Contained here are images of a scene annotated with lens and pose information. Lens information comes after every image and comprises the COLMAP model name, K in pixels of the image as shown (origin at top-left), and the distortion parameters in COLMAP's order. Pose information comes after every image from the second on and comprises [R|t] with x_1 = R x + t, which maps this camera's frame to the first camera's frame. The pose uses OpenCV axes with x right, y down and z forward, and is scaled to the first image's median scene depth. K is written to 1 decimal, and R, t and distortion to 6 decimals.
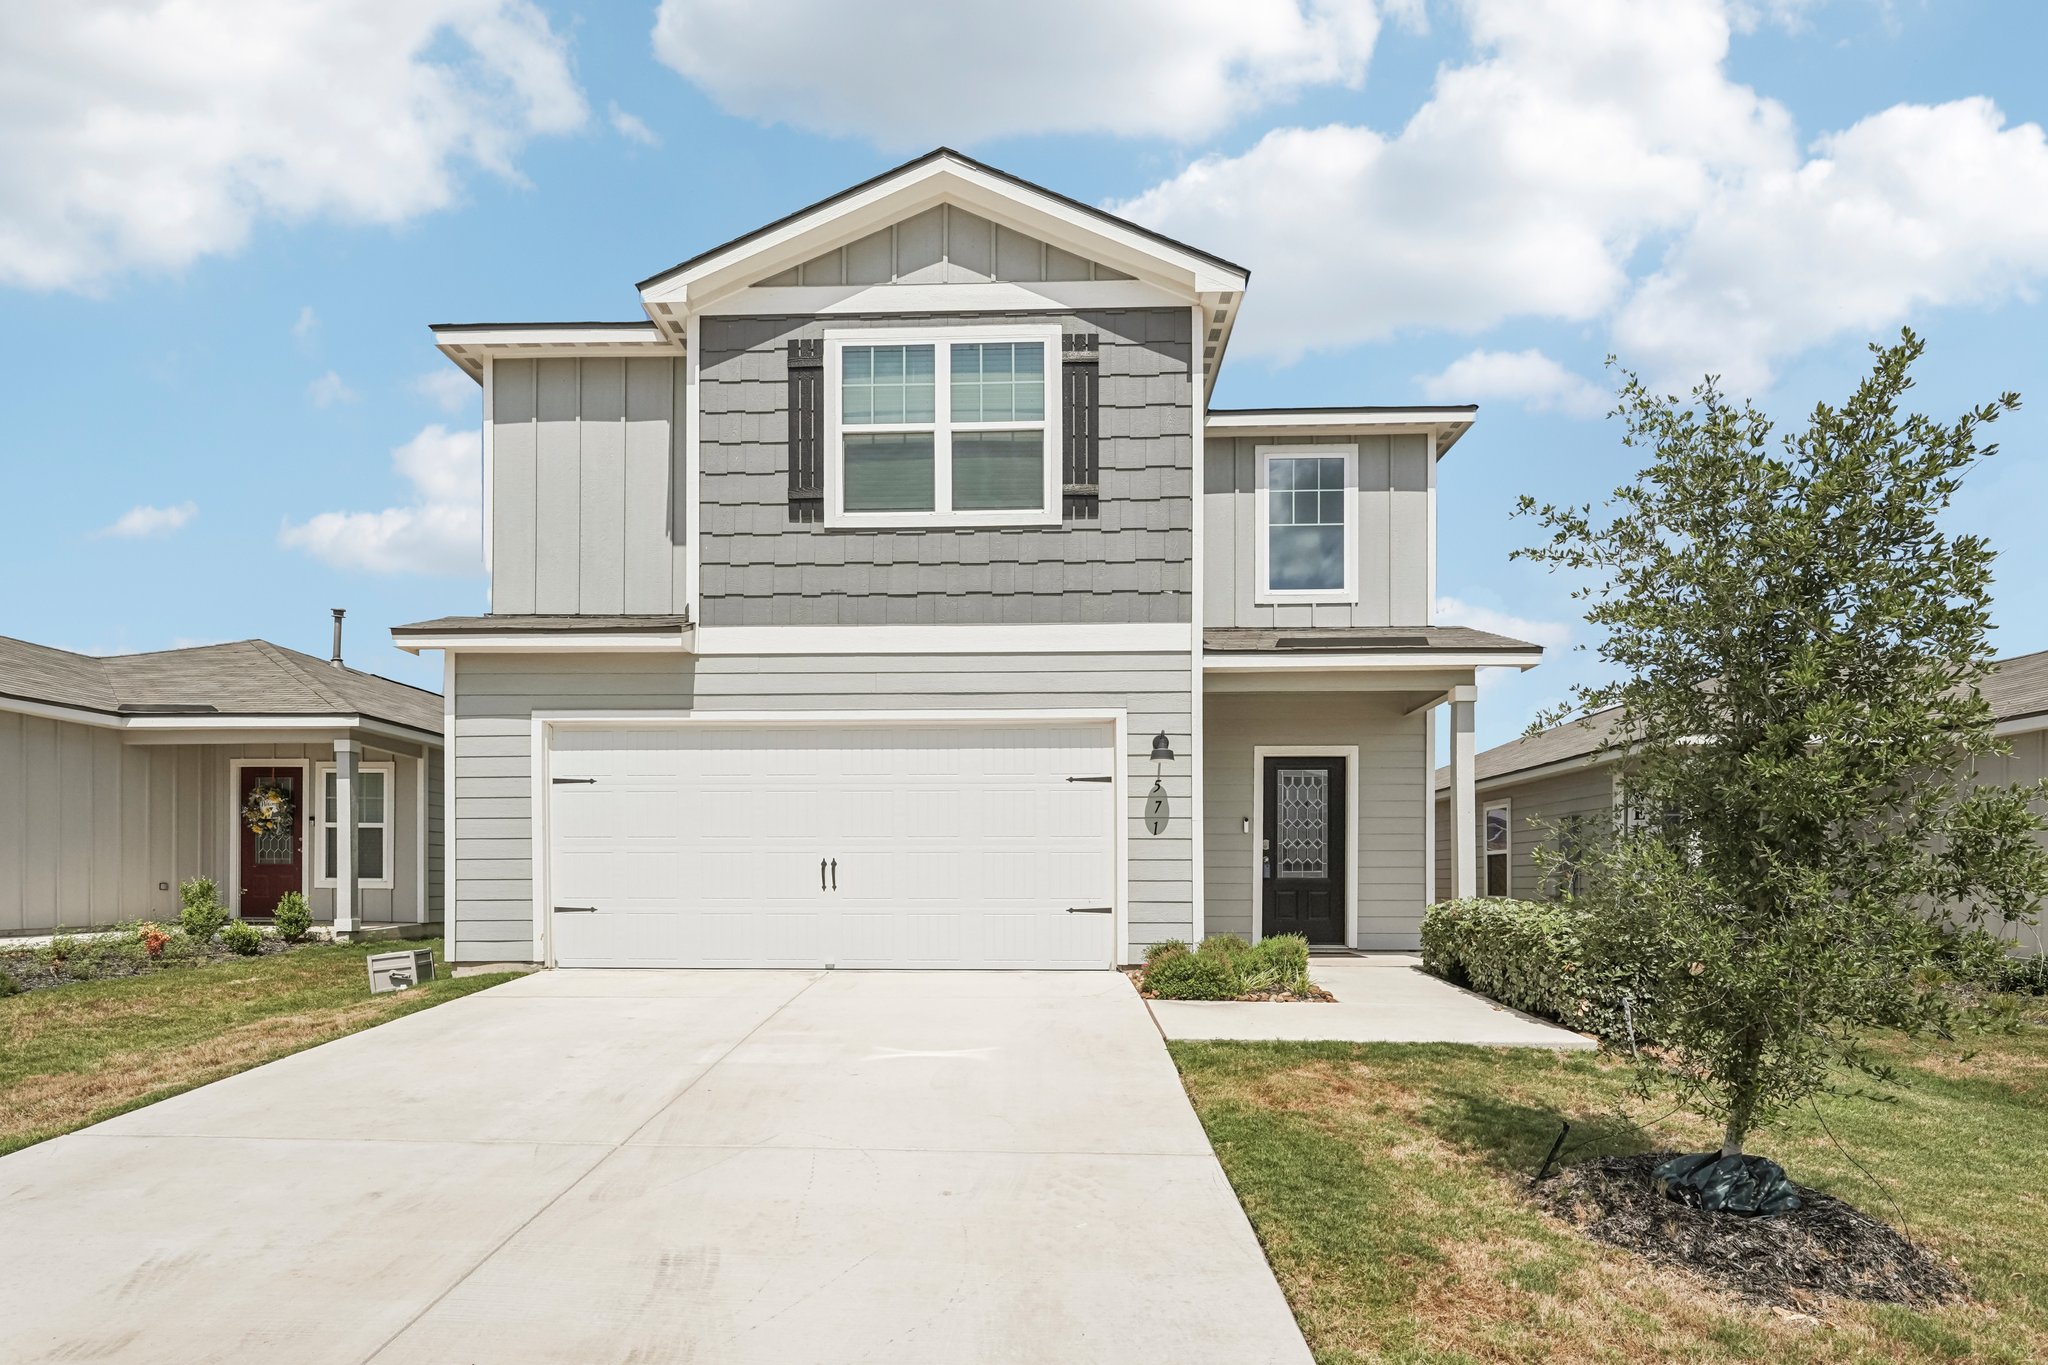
lens RADIAL K [[1118.4, 0, 1014.1], [0, 1118.4, 898.1], [0, 0, 1]] dist [0.003292, -0.004939]
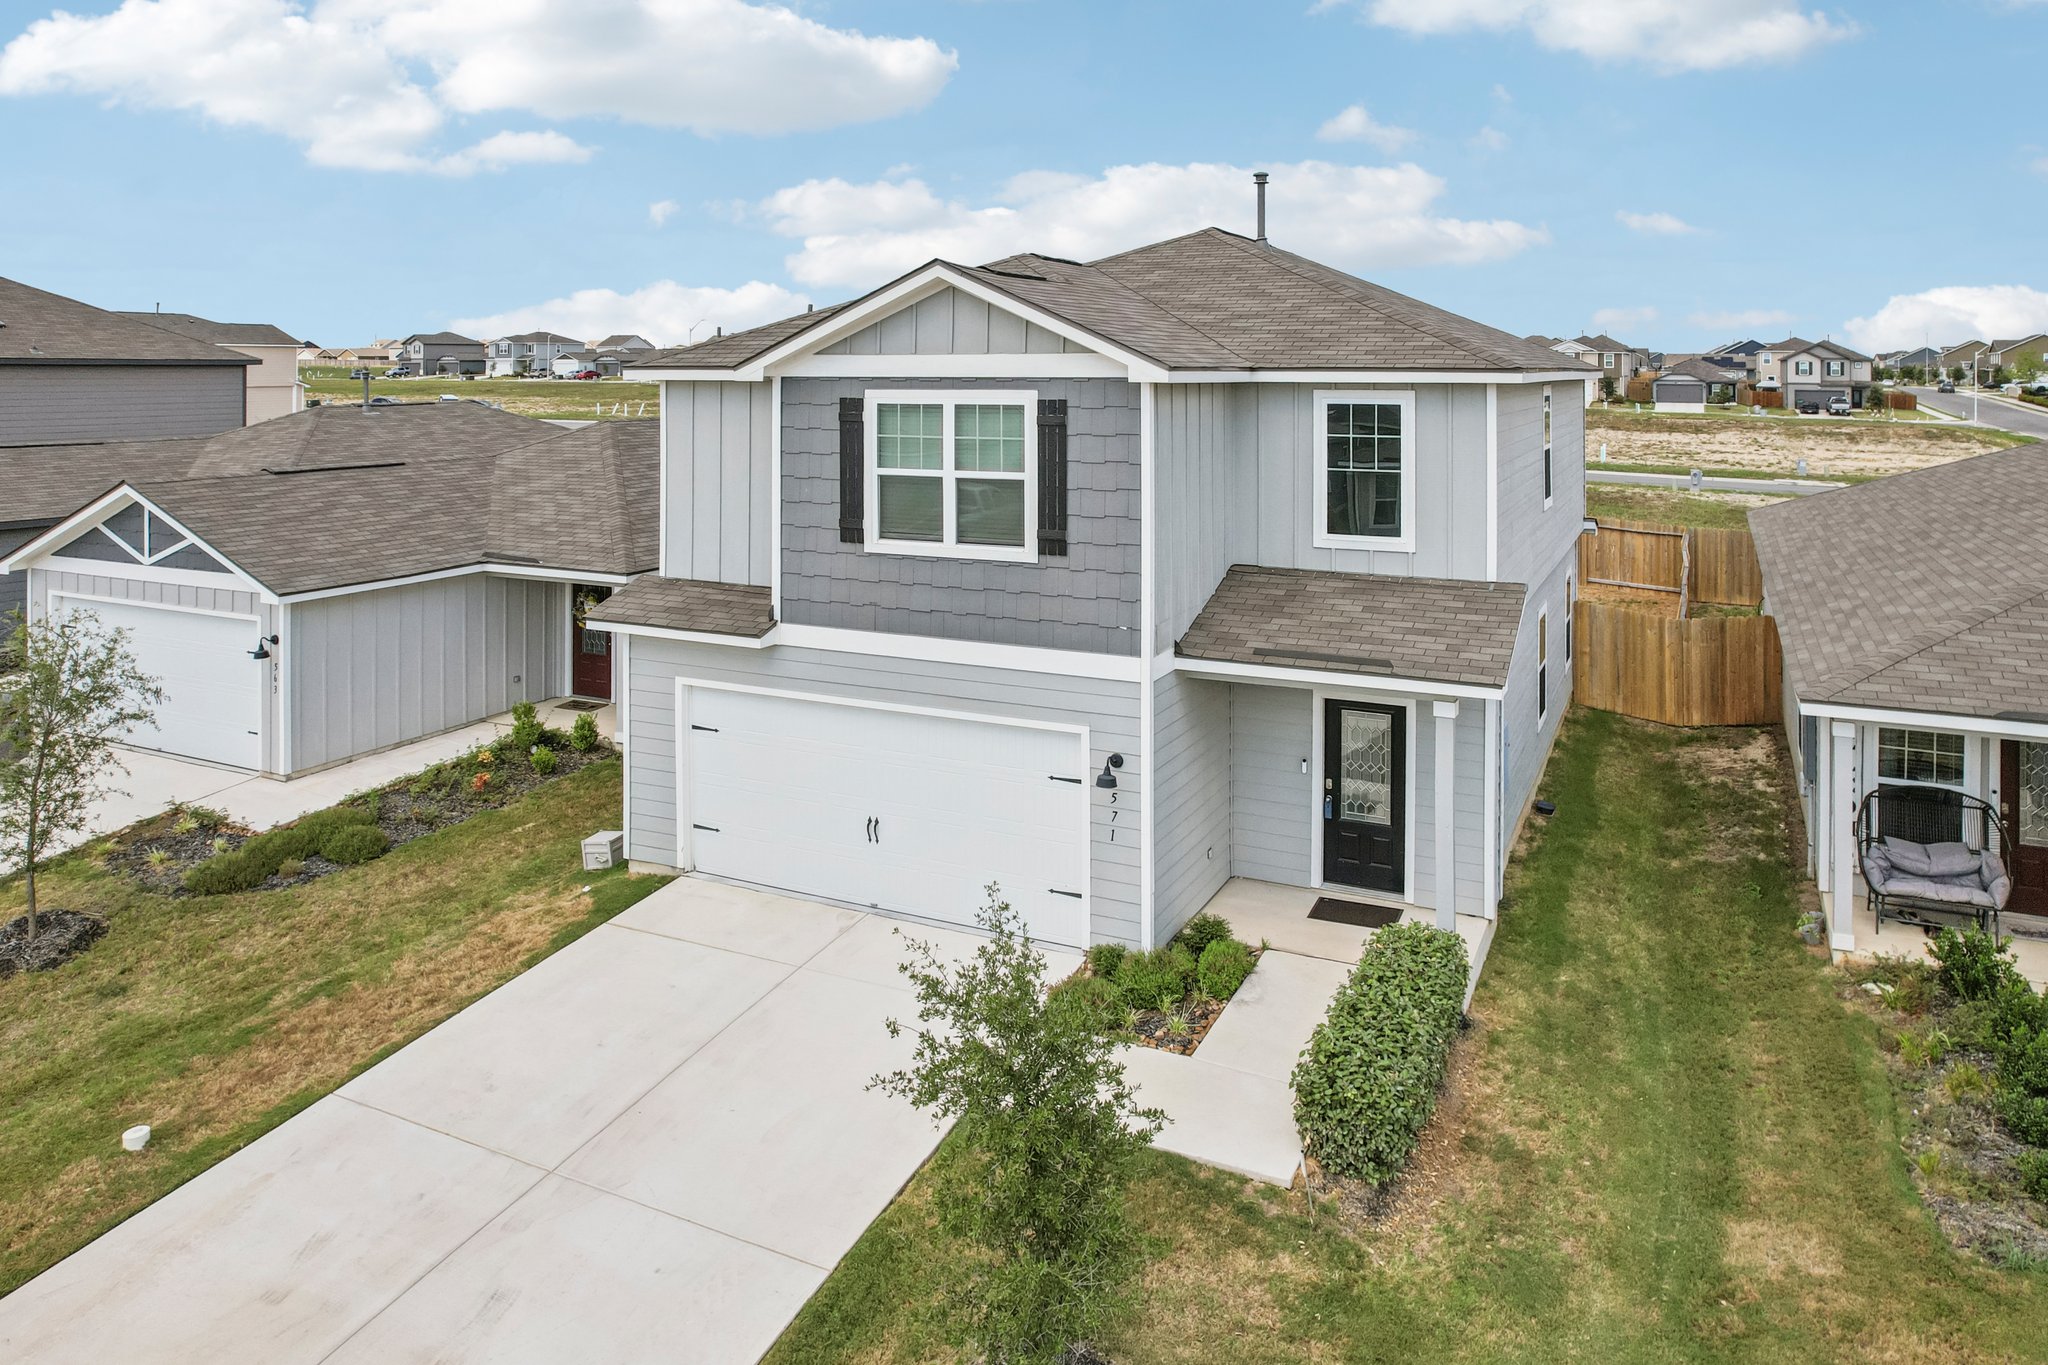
lens RADIAL K [[1451.8, 0, 1010.2], [0, 1451.8, 367.6], [0, 0, 1]] dist [-0.022912, 0.002868]
pose [[0.909078, -0.004577, -0.416601, 0.638905], [0.004470, 0.999989, -0.001232, -0.529550], [0.416602, -0.000743, 0.909089, -0.379061]]
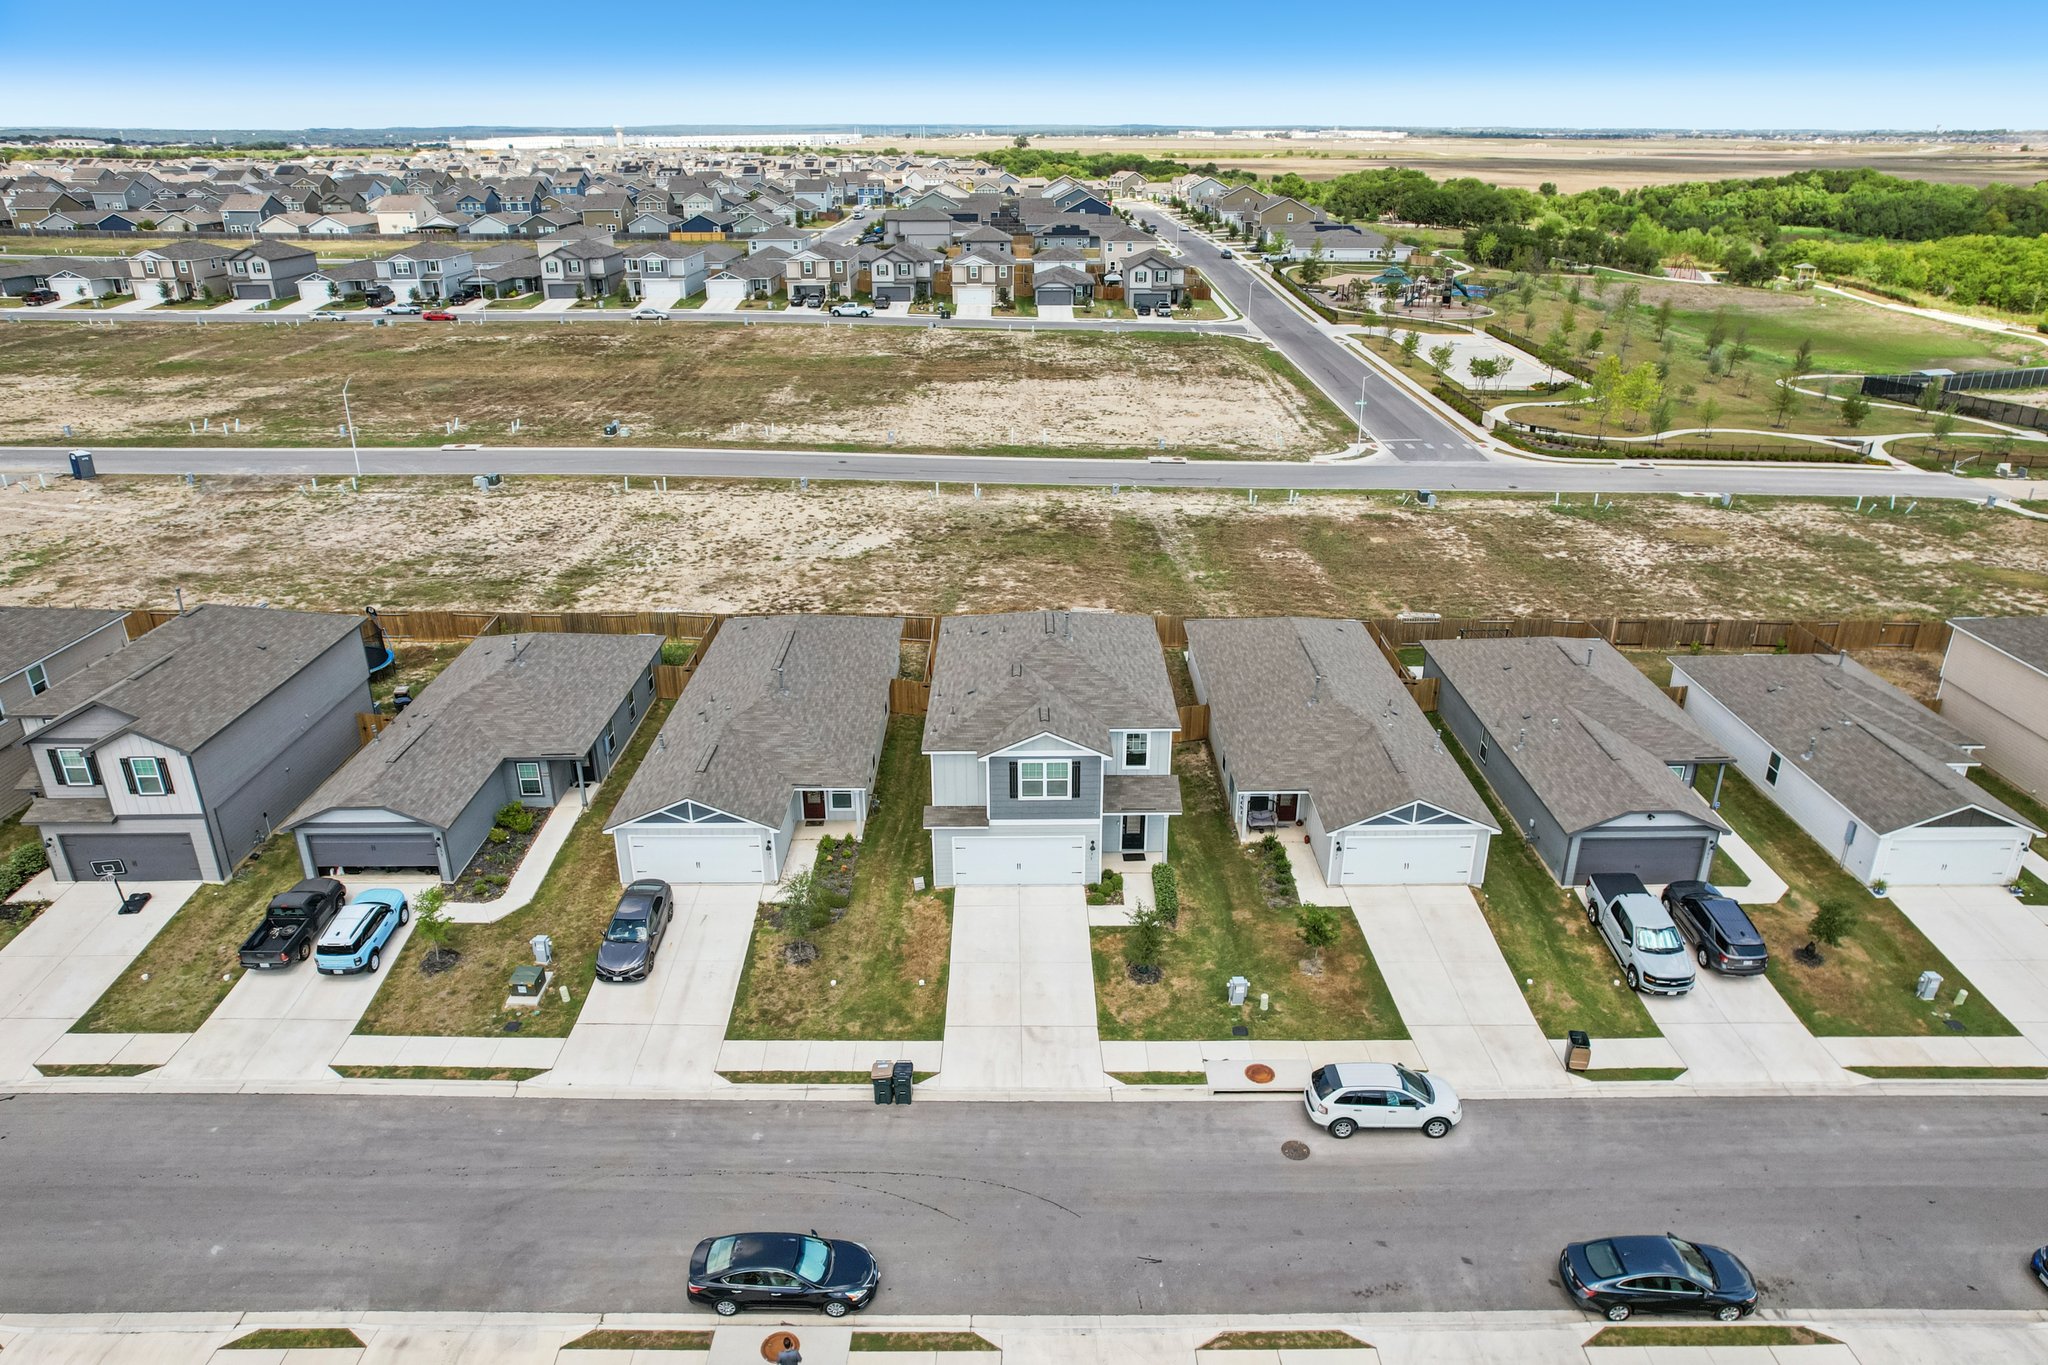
lens RADIAL K [[1451.8, 0, 1040.6], [0, 1451.8, 688.2], [0, 0, 1]] dist [-0.022912, 0.002868]
pose [[0.999222, -0.029045, 0.026678, -0.223006], [0.016764, 0.925112, 0.379324, -2.931285], [-0.035698, -0.378582, 0.924879, -4.177399]]
